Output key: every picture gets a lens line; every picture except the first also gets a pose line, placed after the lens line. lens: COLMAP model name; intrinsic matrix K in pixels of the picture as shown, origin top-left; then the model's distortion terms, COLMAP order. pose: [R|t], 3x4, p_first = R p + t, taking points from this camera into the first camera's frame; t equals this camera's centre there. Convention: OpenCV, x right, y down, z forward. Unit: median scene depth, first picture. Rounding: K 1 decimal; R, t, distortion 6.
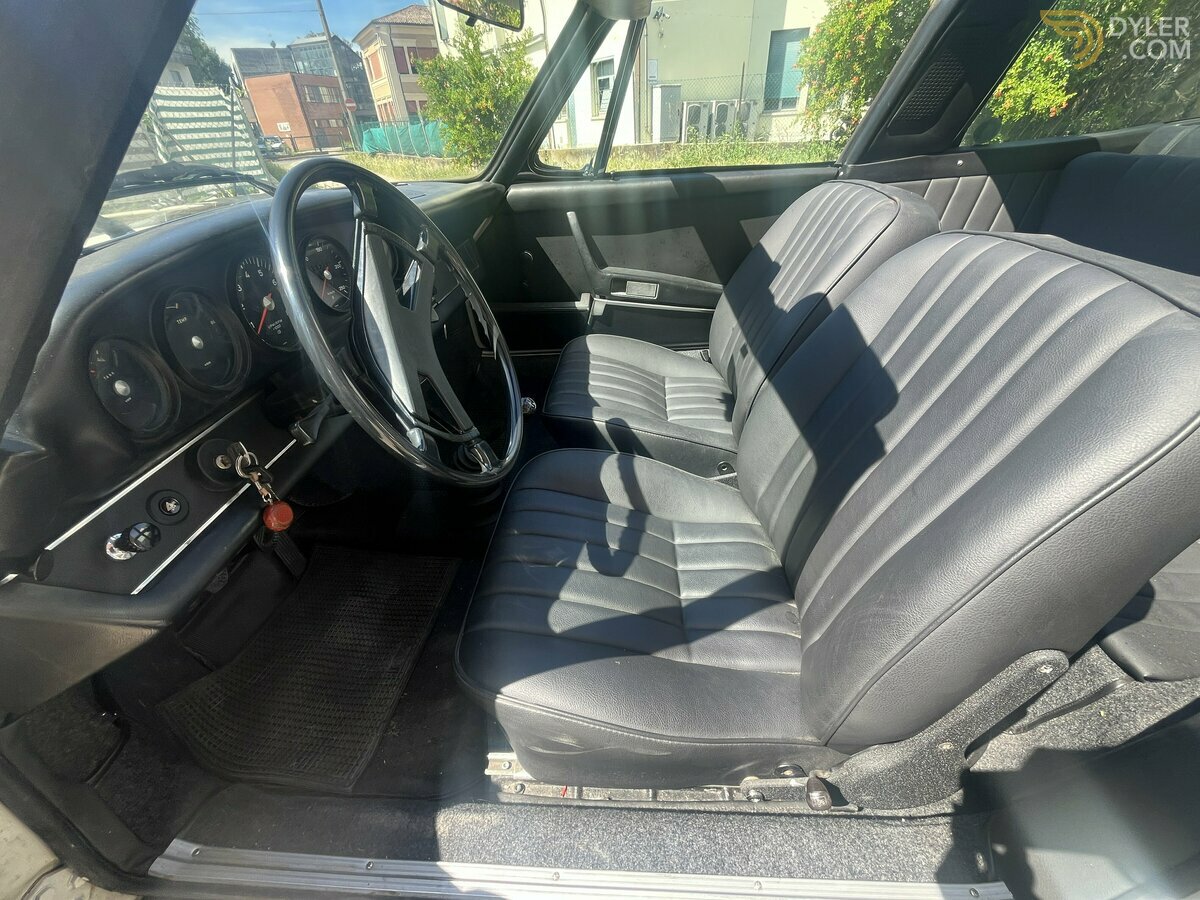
lens RADIAL K [[478.2, 0, 594.7], [0, 478.2, 452.0], [0, 0, 1]] dist [-0.002097, -0.000840]
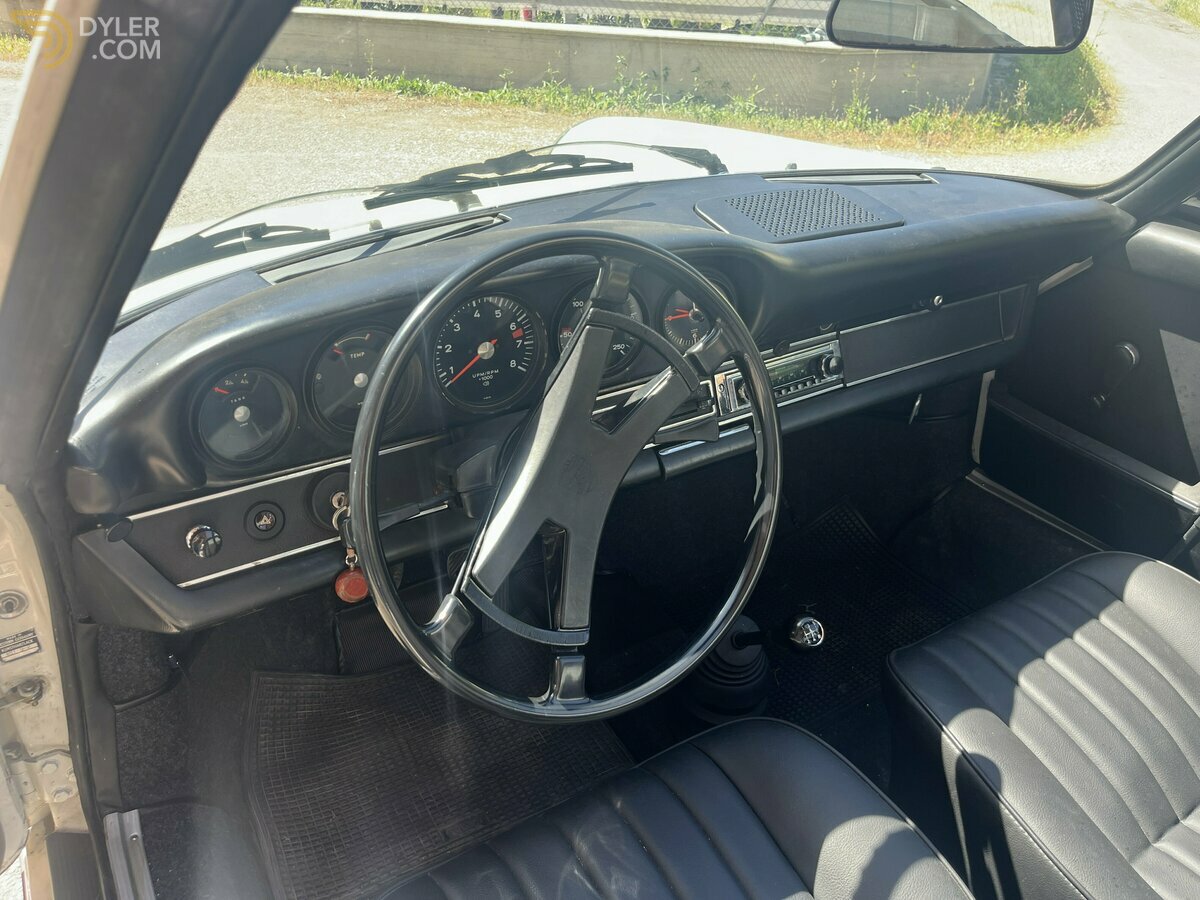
lens RADIAL K [[905.3, 0, 611.0], [0, 905.3, 451.5], [0, 0, 1]] dist [0.054754, -0.087720]
pose [[0.592956, 0.460632, -0.660470, 0.374732], [-0.507233, 0.850701, 0.137921, -0.357945], [0.625394, 0.253231, 0.738076, 0.051140]]
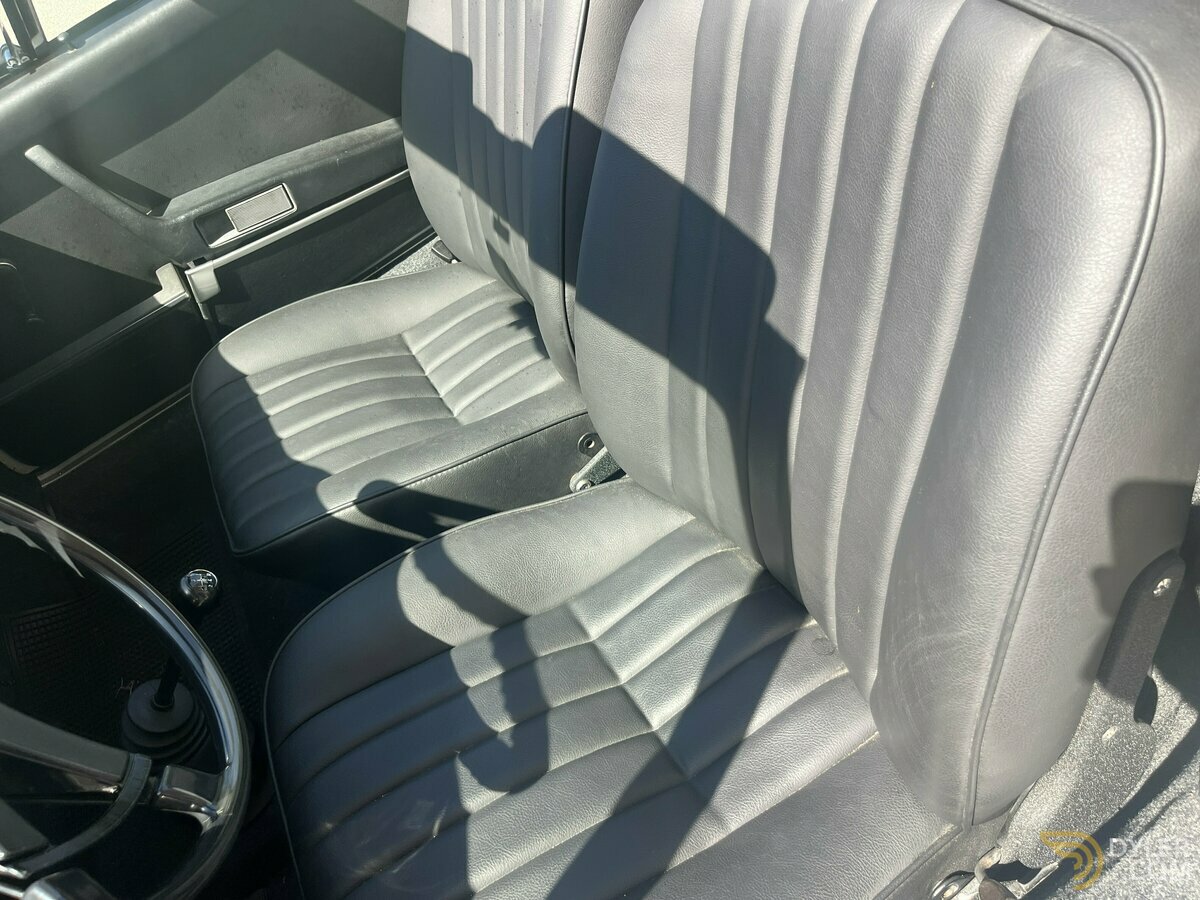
lens RADIAL K [[905.3, 0, 593.3], [0, 905.3, 447.0], [0, 0, 1]] dist [0.054754, -0.087720]
pose [[0.806159, -0.556535, 0.200940, 0.091191], [0.537763, 0.830789, 0.143528, -0.156883], [-0.246817, -0.007648, 0.969032, -0.007882]]
